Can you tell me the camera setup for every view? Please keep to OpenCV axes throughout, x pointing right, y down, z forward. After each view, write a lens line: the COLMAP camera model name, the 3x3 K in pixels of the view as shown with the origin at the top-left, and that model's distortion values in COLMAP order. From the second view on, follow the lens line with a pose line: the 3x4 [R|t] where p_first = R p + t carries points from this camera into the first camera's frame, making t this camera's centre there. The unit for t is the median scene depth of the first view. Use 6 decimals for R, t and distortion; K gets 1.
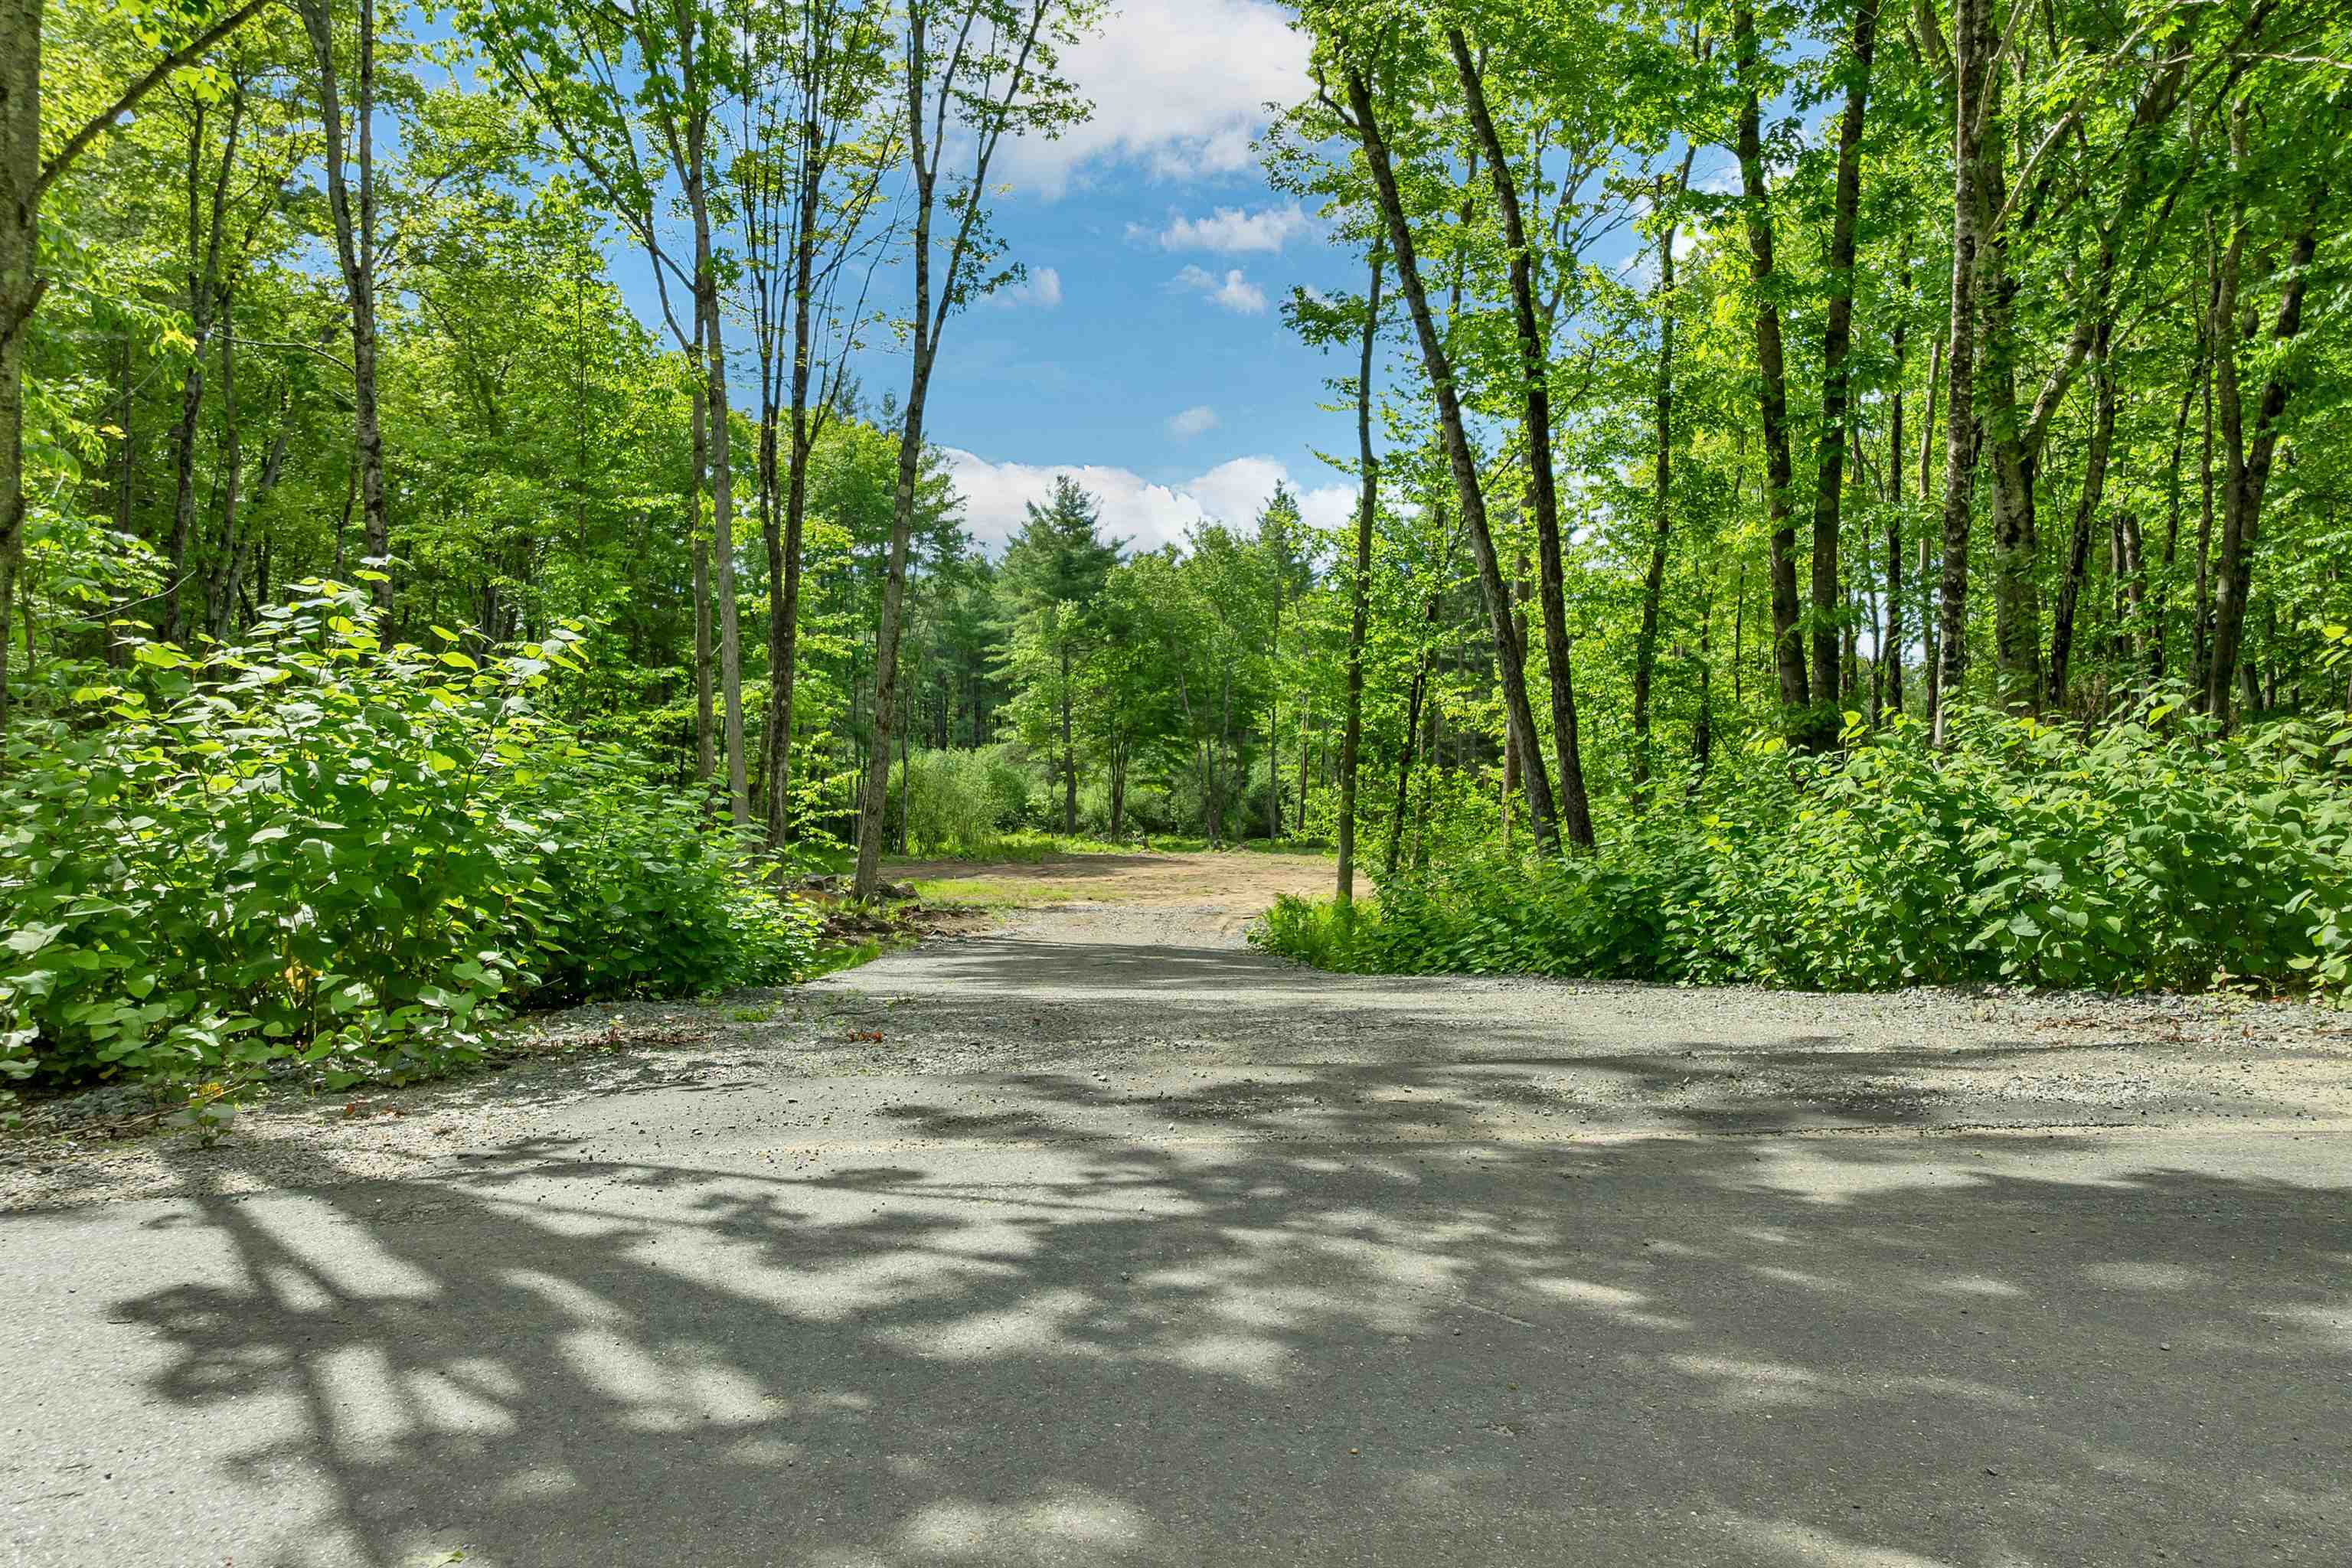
lens RADIAL K [[1722.8, 0, 1177.9], [0, 1722.8, 782.0], [0, 0, 1]] dist [-0.039767, 0.004070]
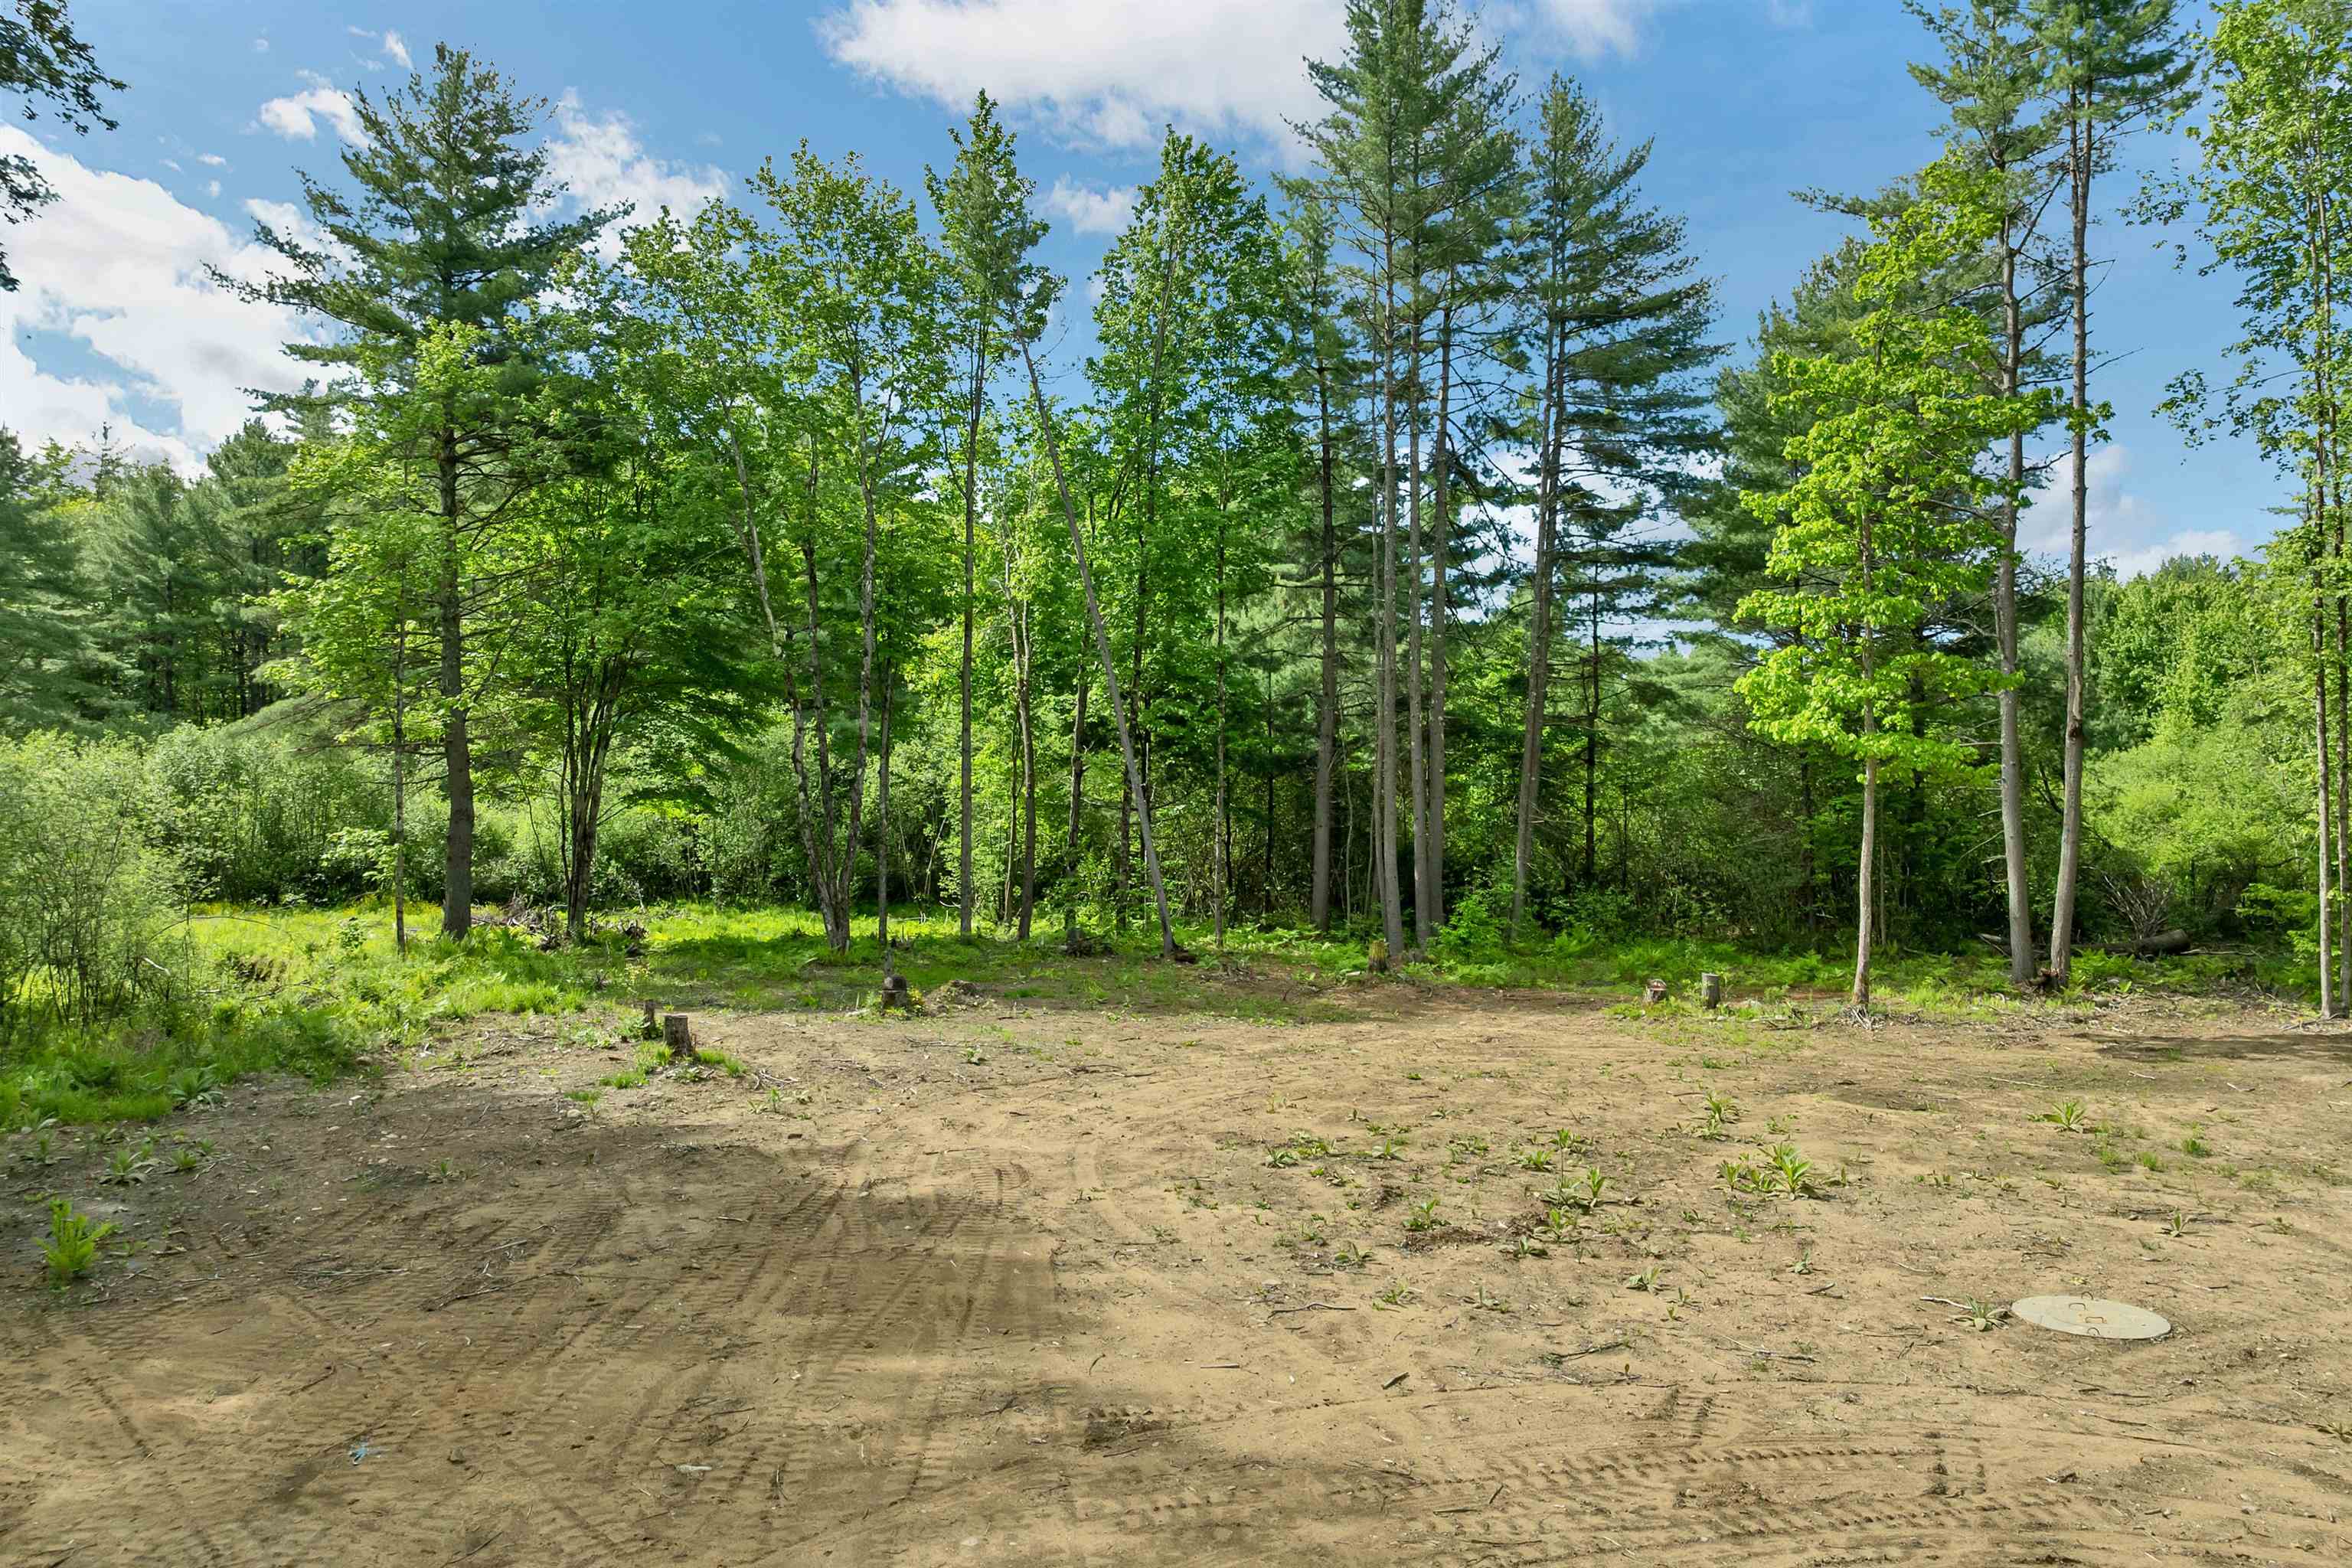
lens RADIAL K [[1722.8, 0, 1178.4], [0, 1722.8, 773.3], [0, 0, 1]] dist [-0.039767, 0.004070]
pose [[0.951501, -0.001410, 0.307642, -0.027939], [0.001201, 0.999999, 0.000868, -0.006281], [-0.307643, -0.000456, 0.951502, 0.587364]]
